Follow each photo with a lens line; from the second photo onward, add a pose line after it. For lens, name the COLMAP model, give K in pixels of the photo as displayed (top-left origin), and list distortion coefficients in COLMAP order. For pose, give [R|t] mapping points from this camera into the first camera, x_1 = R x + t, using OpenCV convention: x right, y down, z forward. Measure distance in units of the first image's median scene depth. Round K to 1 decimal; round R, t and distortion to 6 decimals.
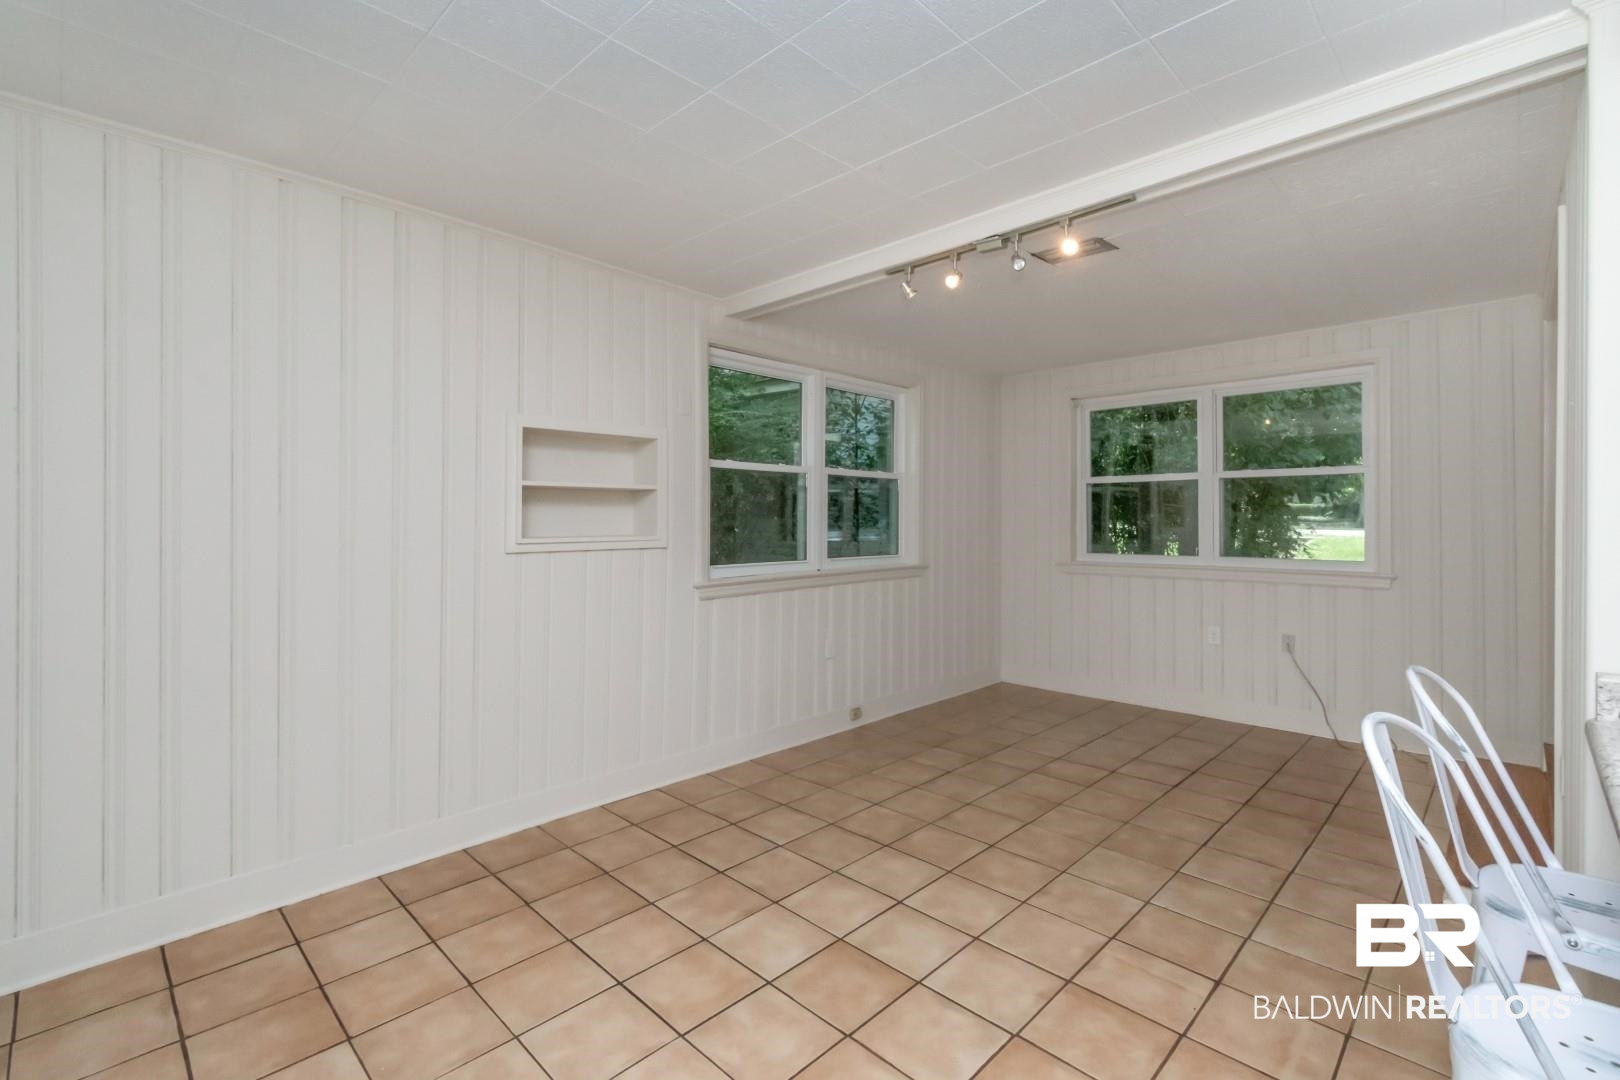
lens RADIAL K [[756.0, 0, 937.7], [0, 756.0, 517.7], [0, 0, 1]] dist [0.001591, -0.001026]
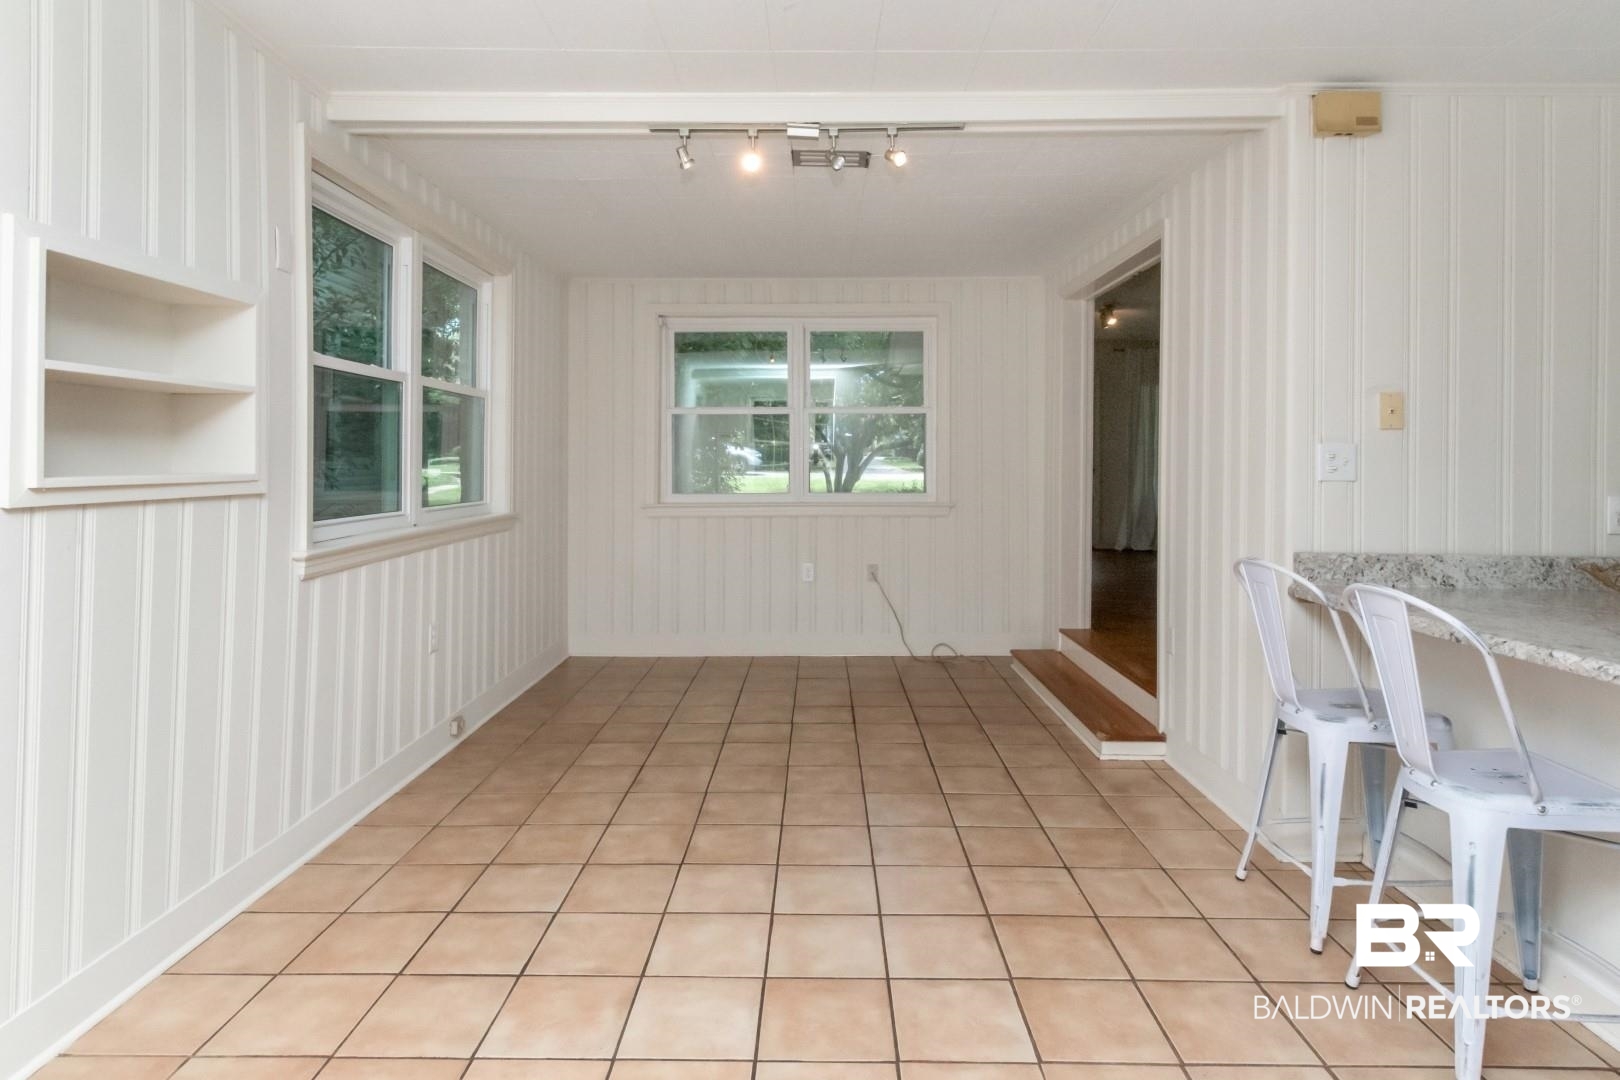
lens RADIAL K [[843.9, 0, 839.4], [0, 843.9, 466.0], [0, 0, 1]] dist [0.007380, -0.000789]
pose [[0.737532, -0.005898, 0.675286, -0.465181], [0.004607, 0.999983, 0.003702, 0.016788], [-0.675296, 0.000380, 0.737547, 0.211729]]
